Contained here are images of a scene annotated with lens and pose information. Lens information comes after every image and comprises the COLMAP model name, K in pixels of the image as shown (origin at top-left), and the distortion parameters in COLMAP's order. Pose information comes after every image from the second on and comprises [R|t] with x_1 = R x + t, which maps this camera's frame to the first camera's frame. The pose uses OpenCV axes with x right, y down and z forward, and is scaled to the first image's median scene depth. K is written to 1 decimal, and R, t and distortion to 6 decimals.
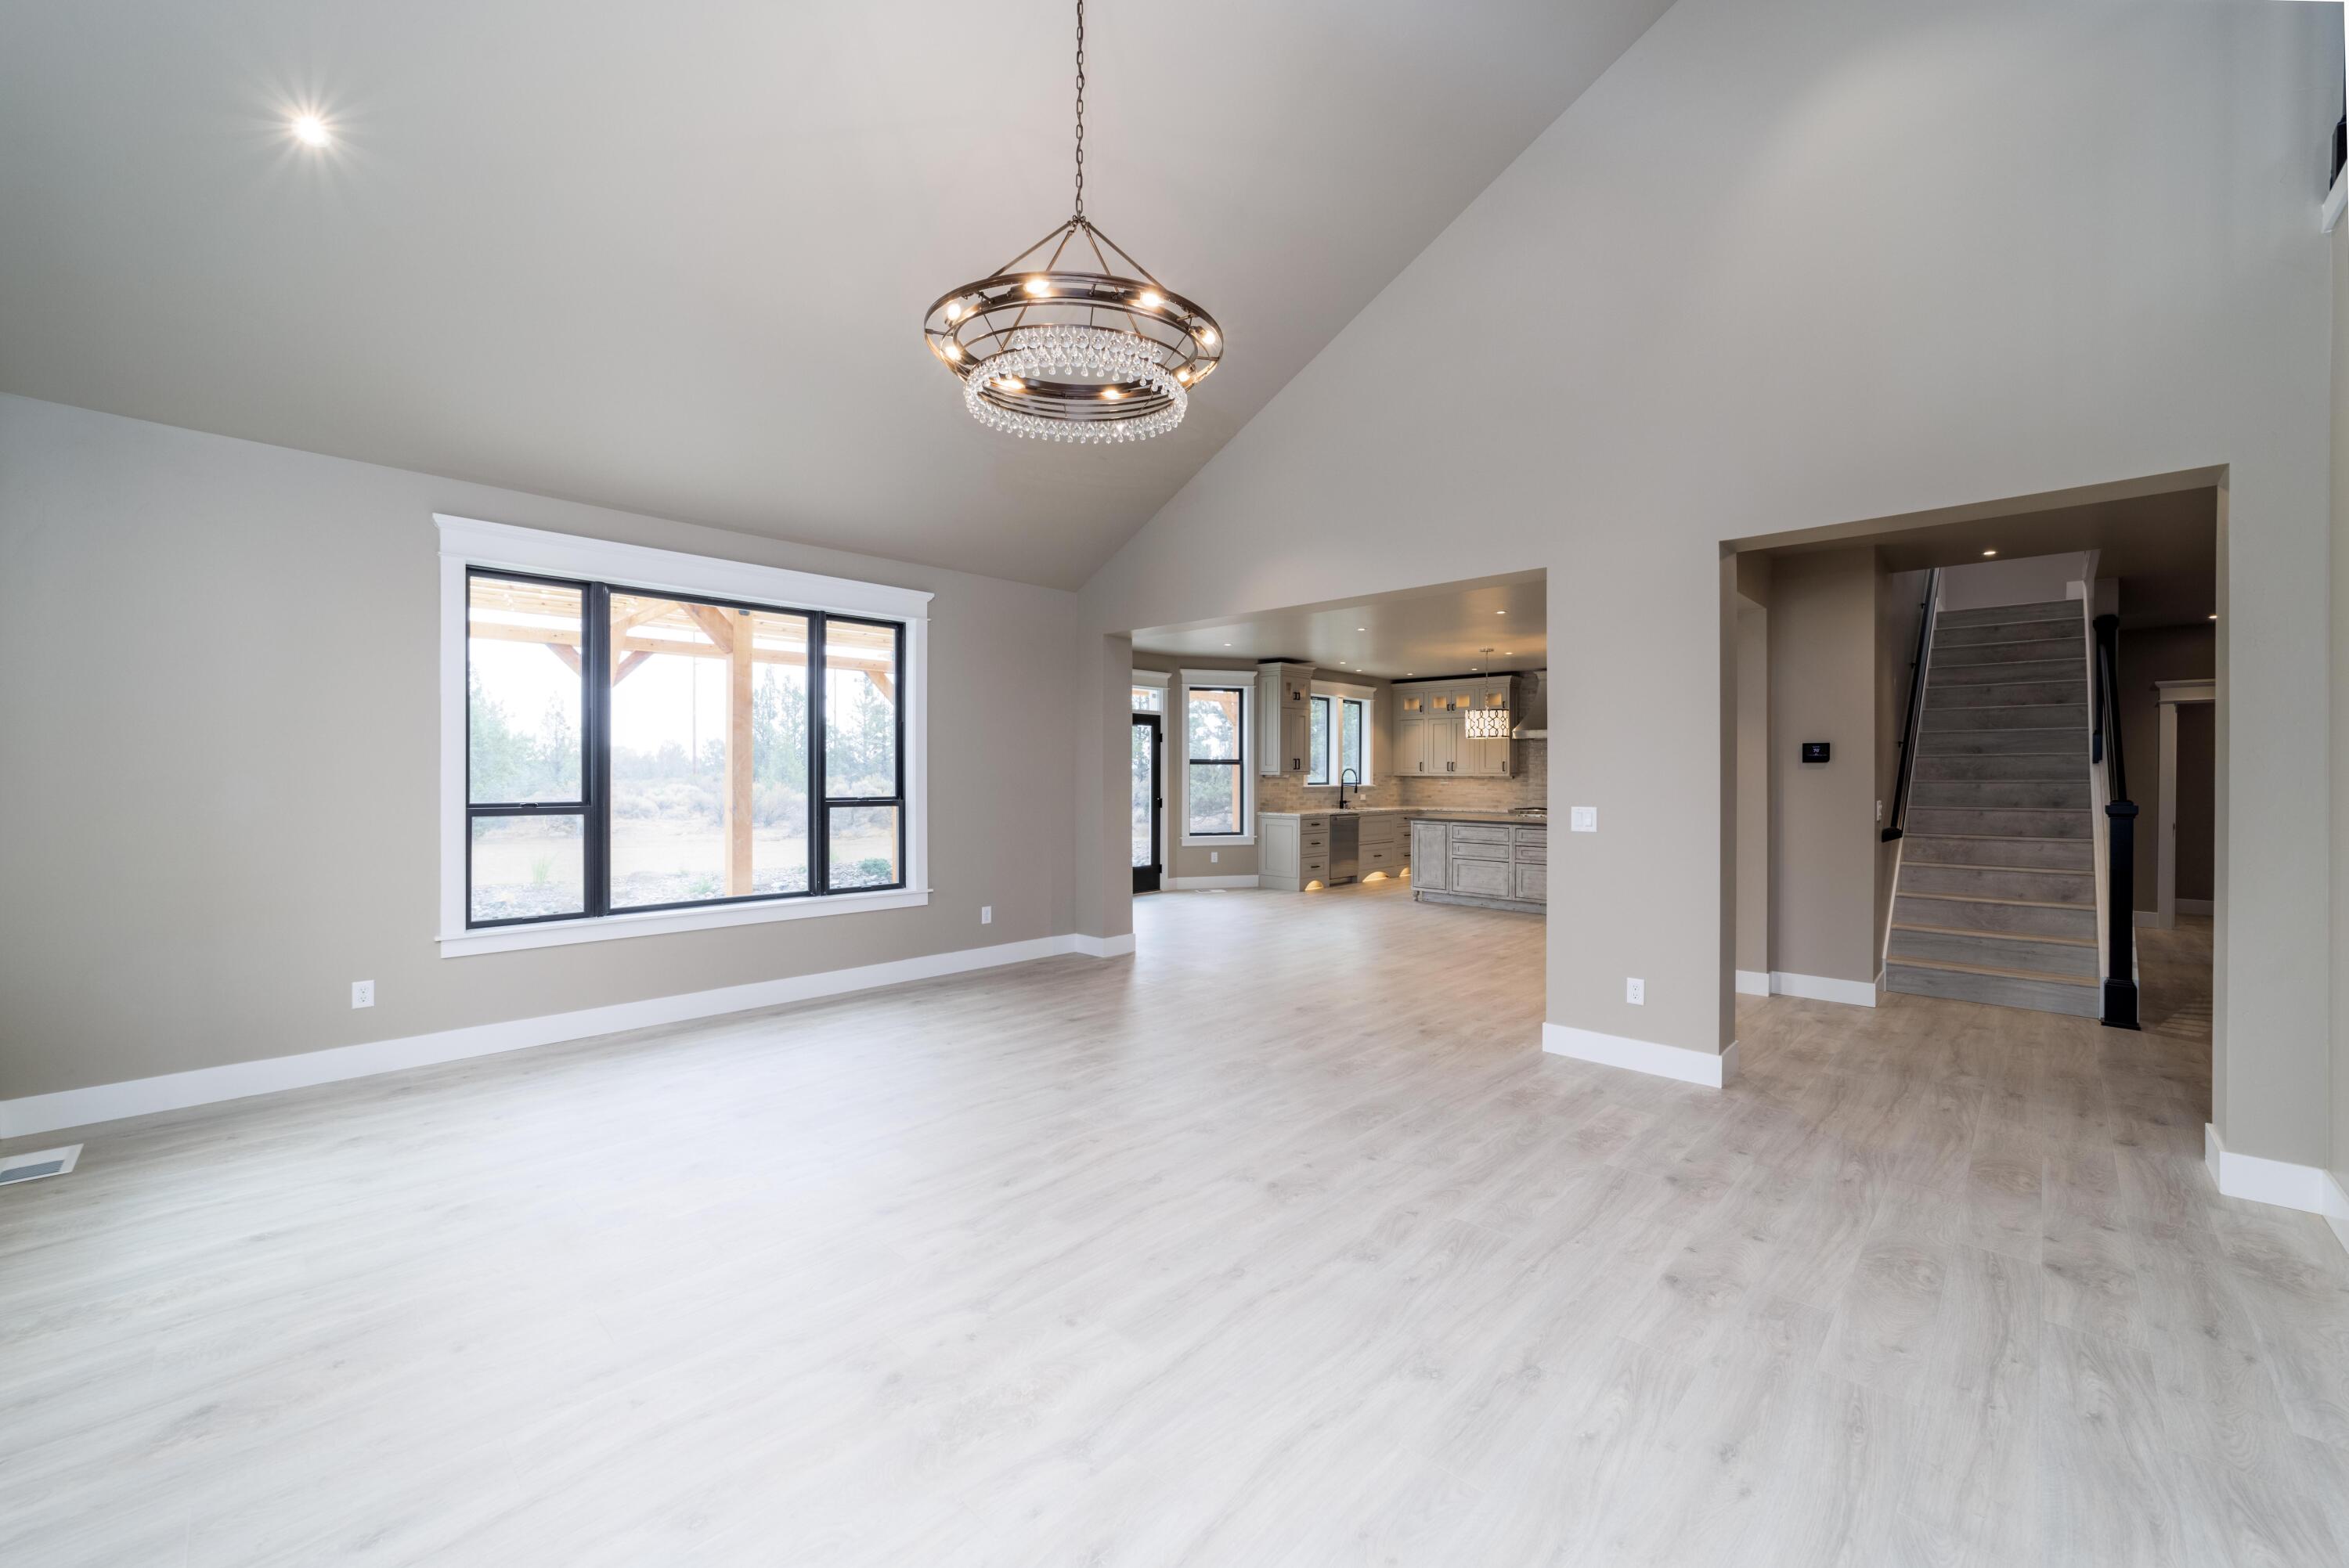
lens RADIAL K [[916.2, 0, 1177.0], [0, 916.2, 791.1], [0, 0, 1]] dist [-0.028601, 0.009631]
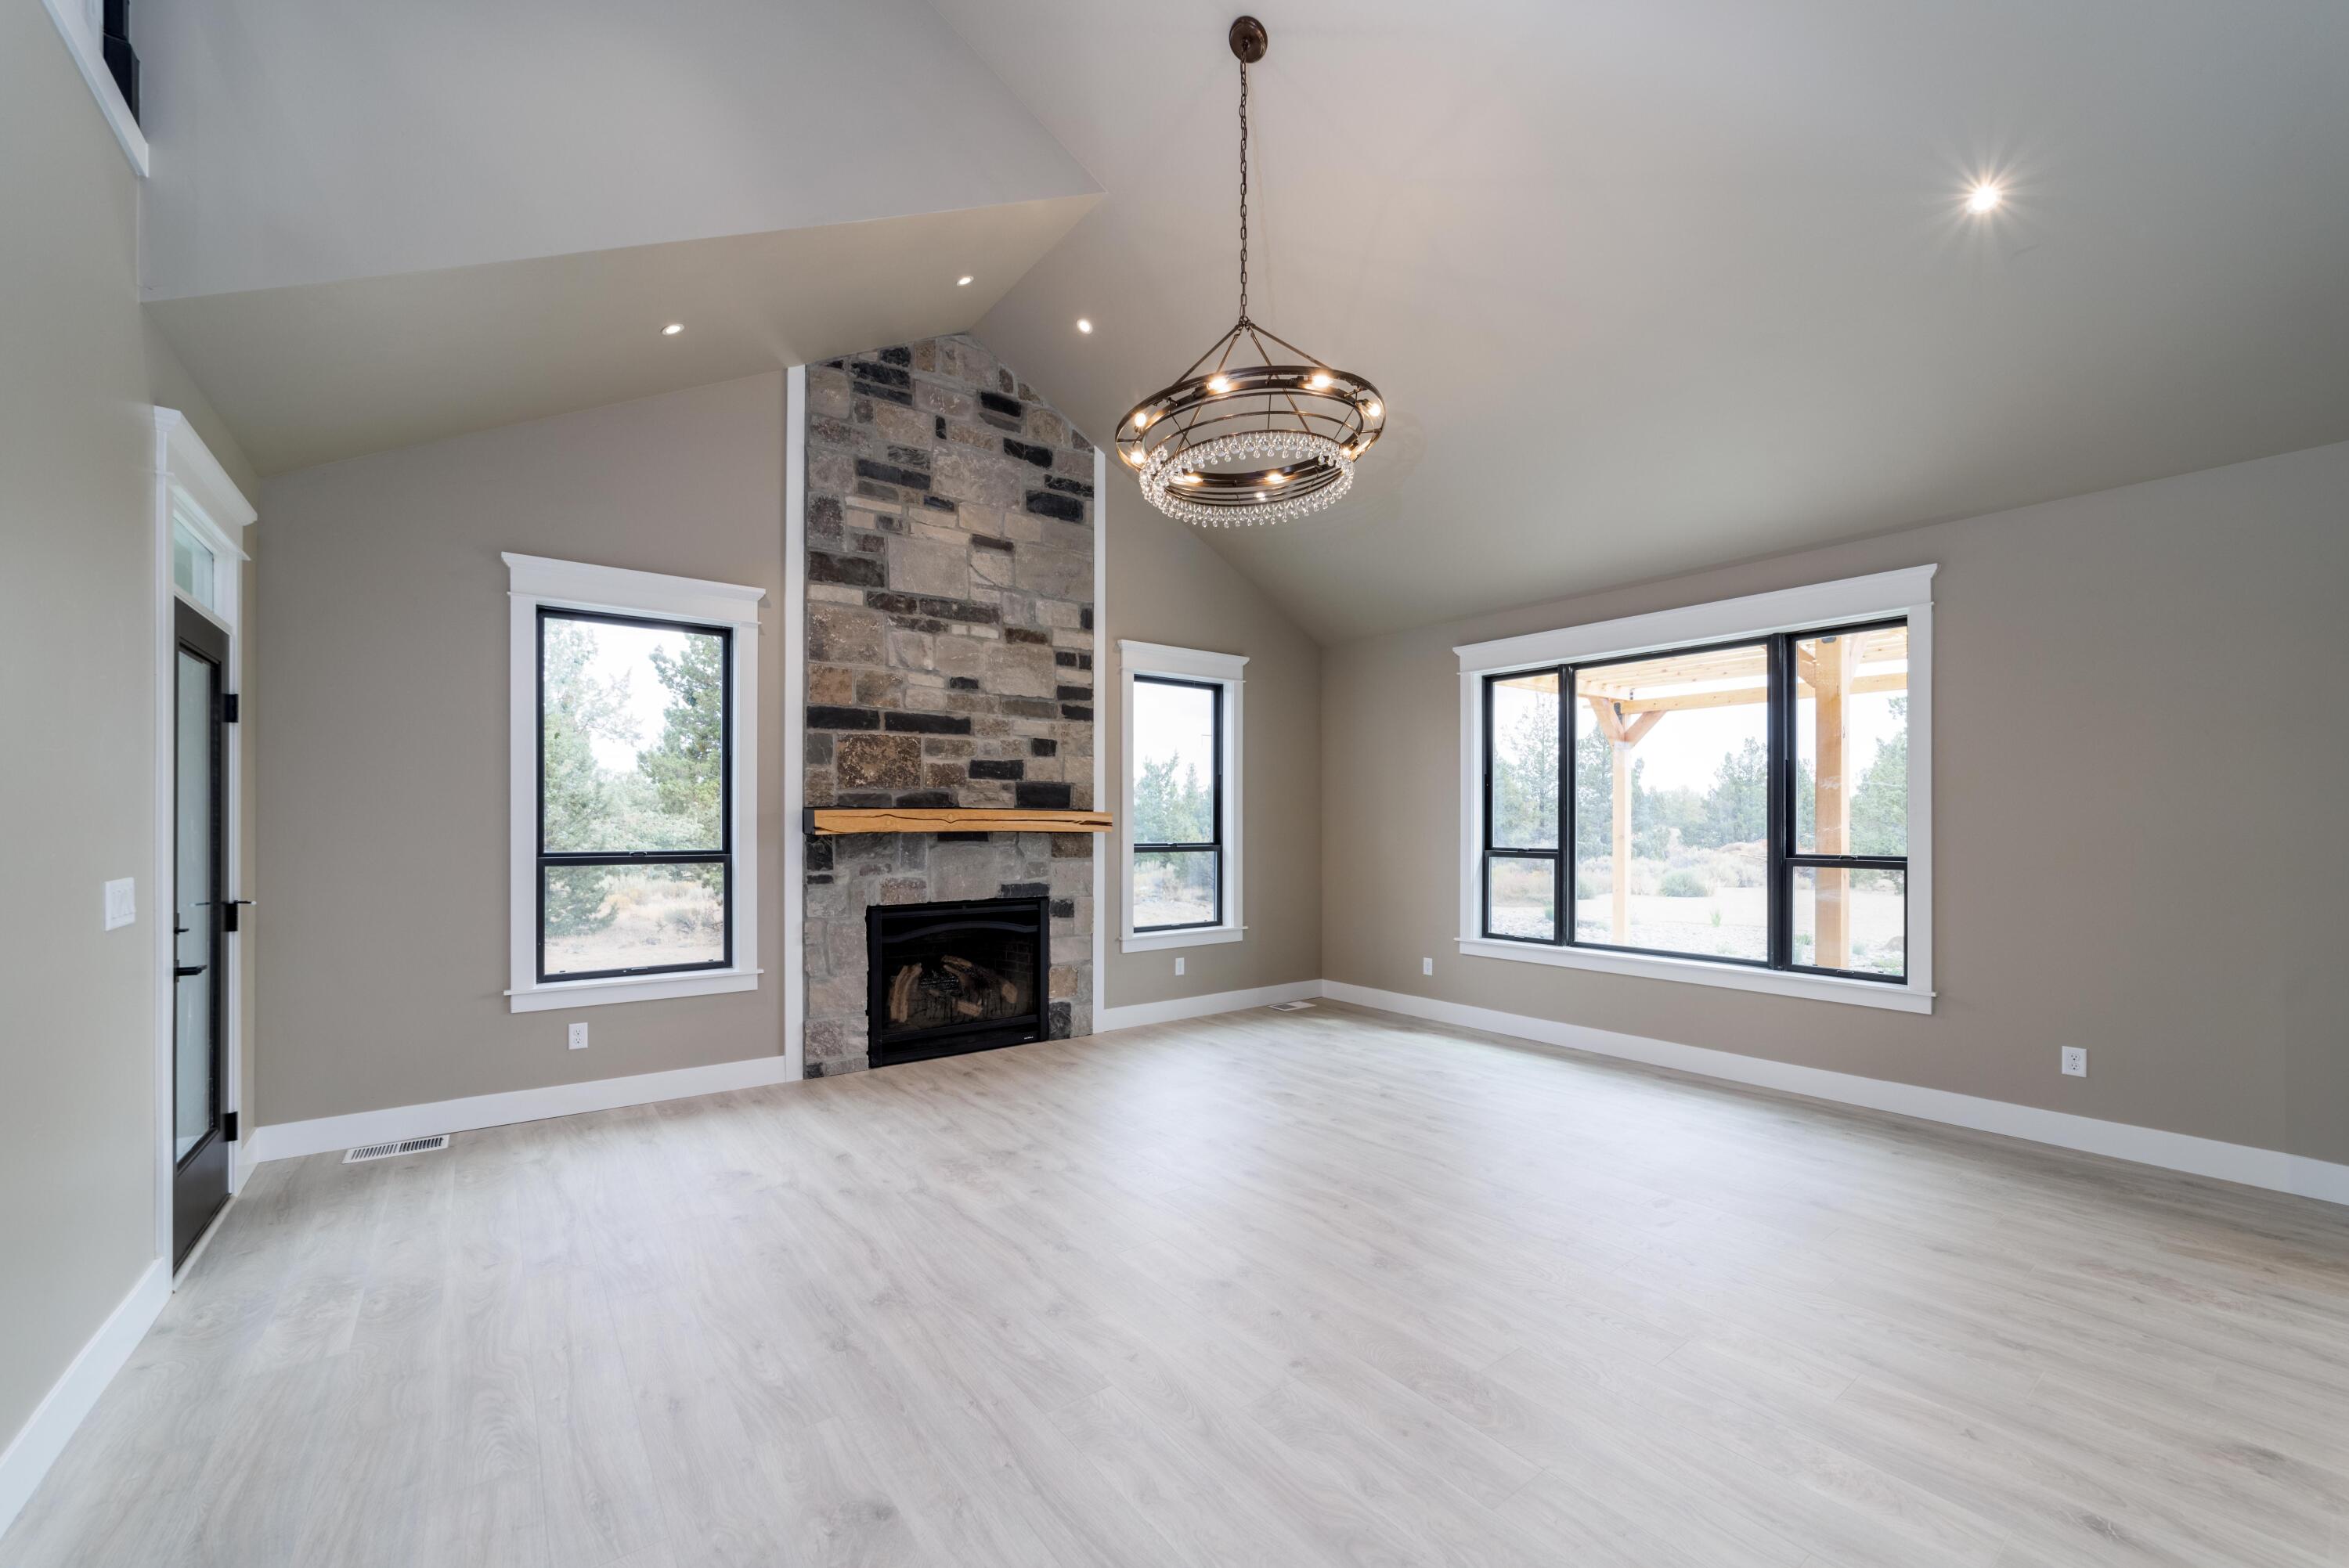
lens RADIAL K [[927.0, 0, 1171.1], [0, 927.0, 823.9], [0, 0, 1]] dist [-0.028367, 0.010161]
pose [[-0.158659, -0.003412, -0.987328, 0.470736], [-0.018942, 0.999821, -0.000411, -0.008255], [0.987152, 0.018636, -0.158695, 0.506625]]
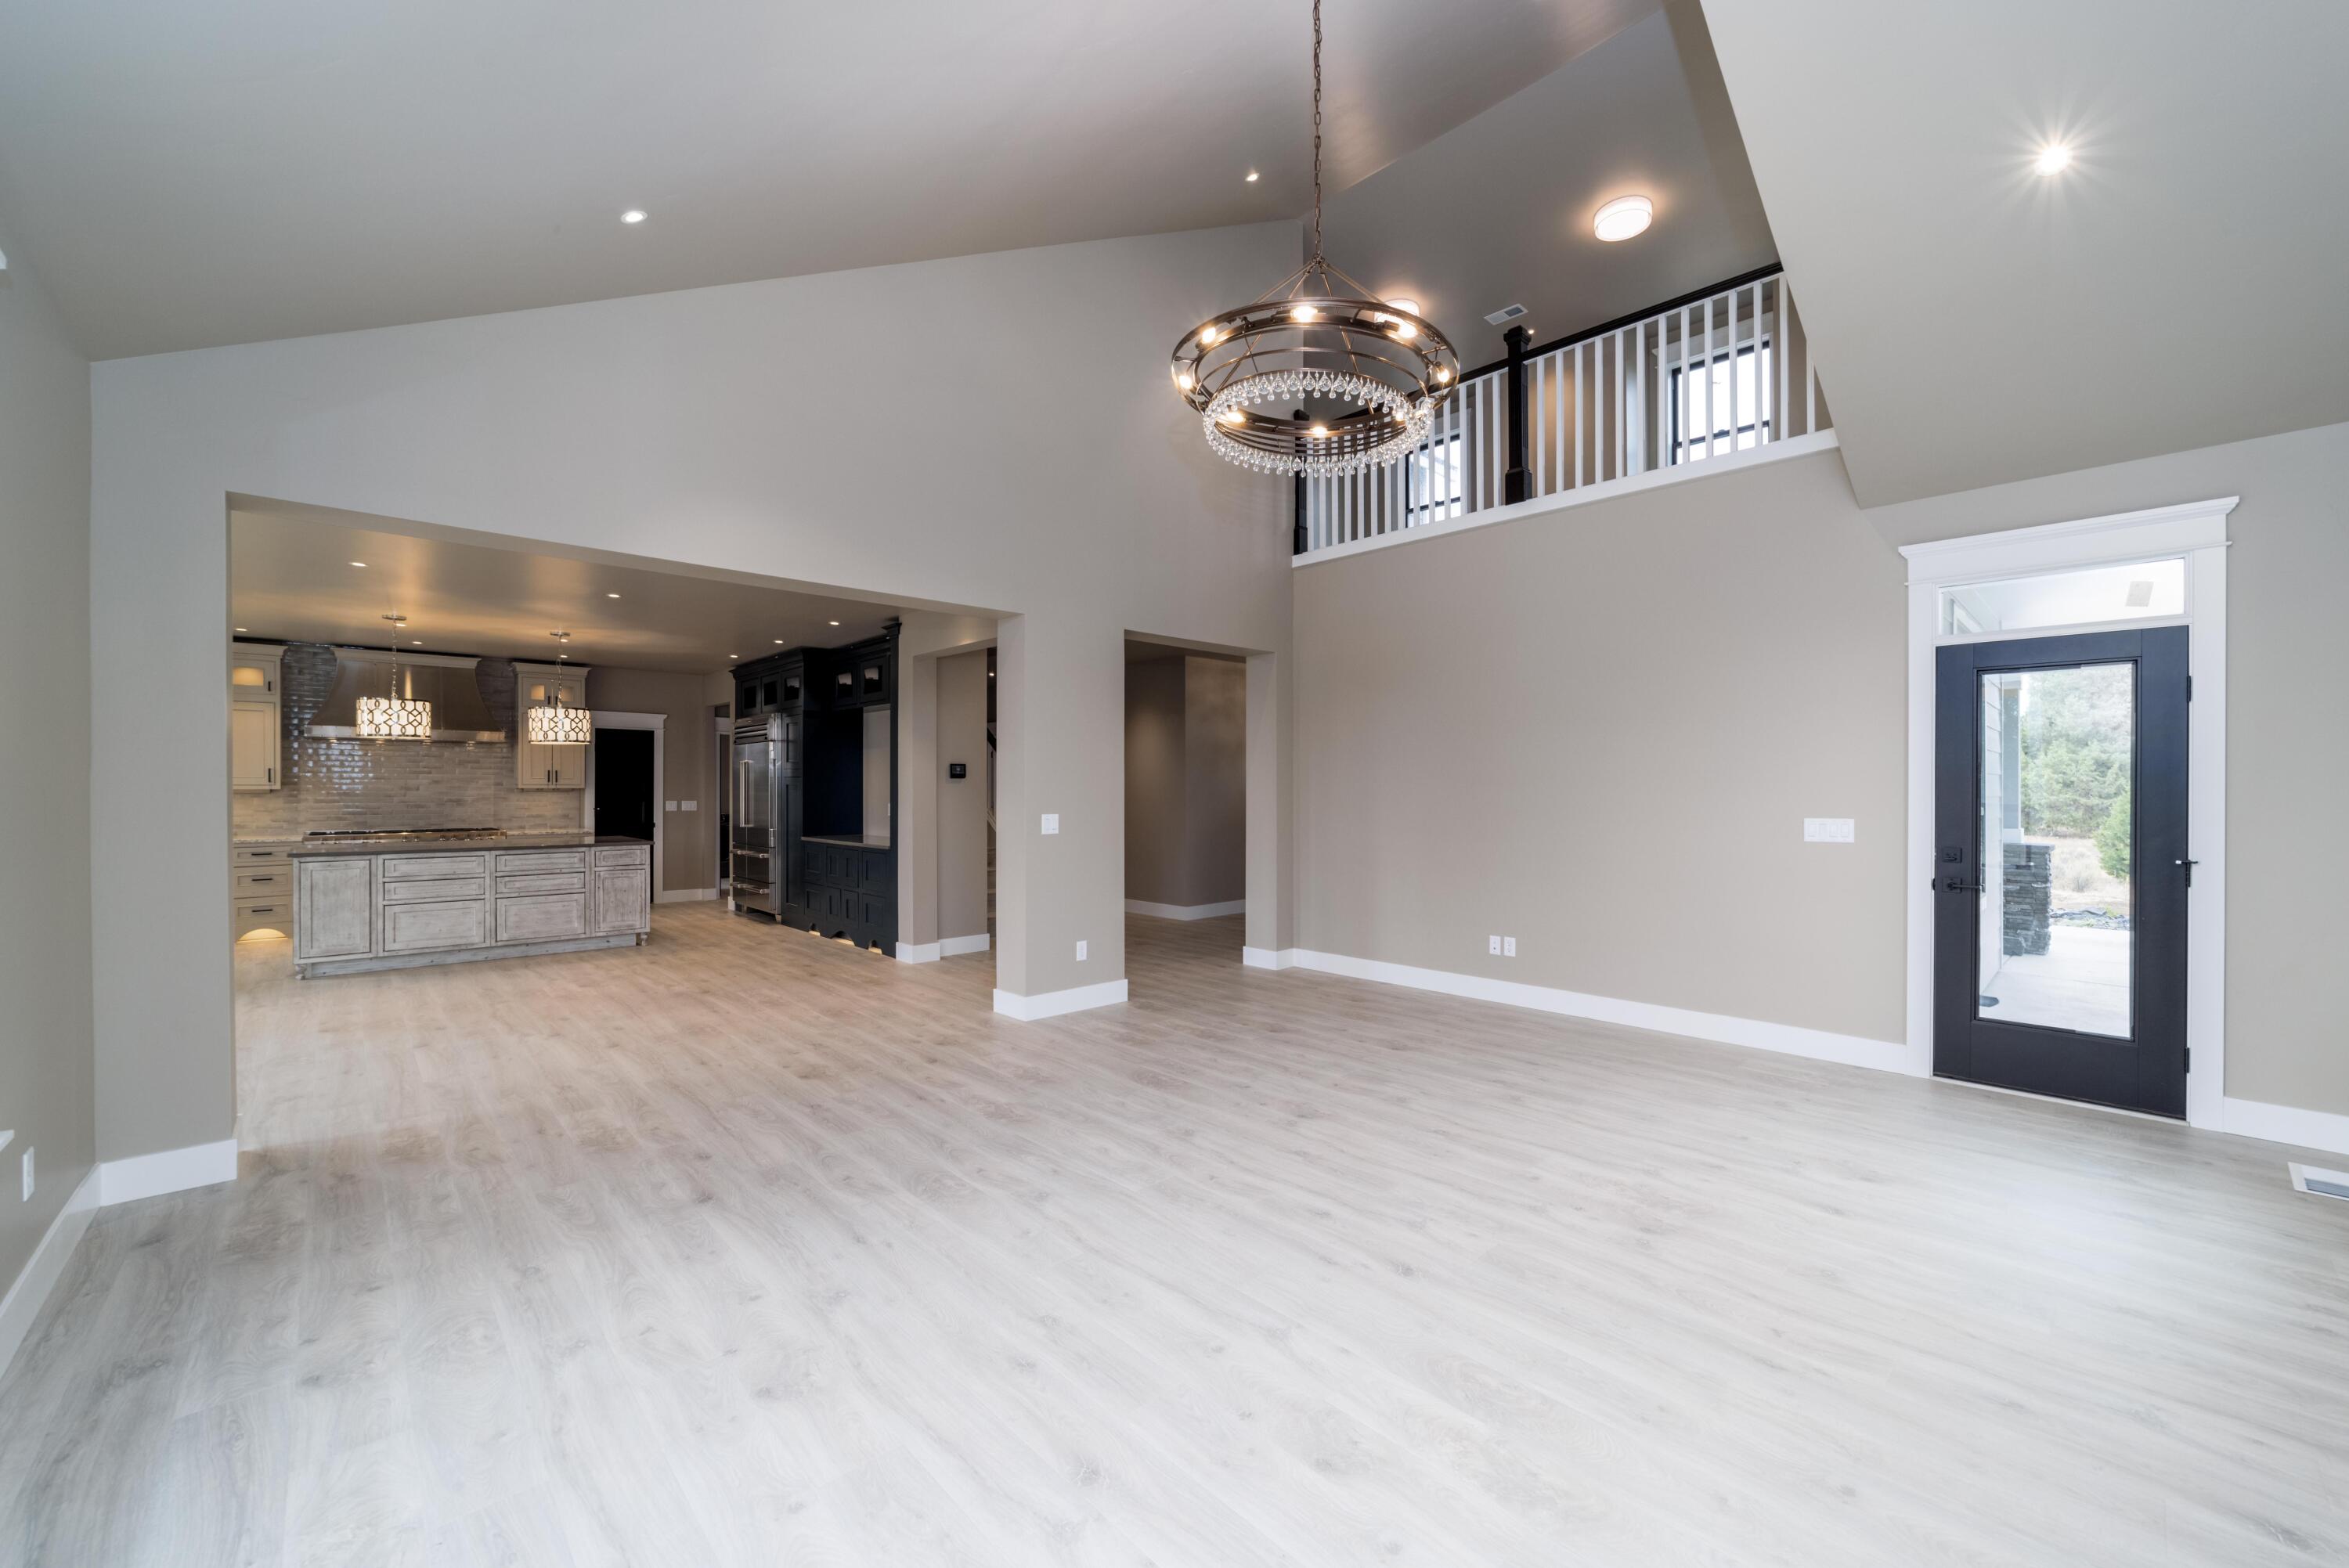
lens RADIAL K [[916.2, 0, 1177.0], [0, 916.2, 791.1], [0, 0, 1]] dist [-0.028601, 0.009631]
pose [[0.050924, -0.005446, 0.998688, -0.543561], [0.017008, 0.999845, 0.004585, -0.012080], [-0.998558, 0.016752, 0.051009, 0.515103]]
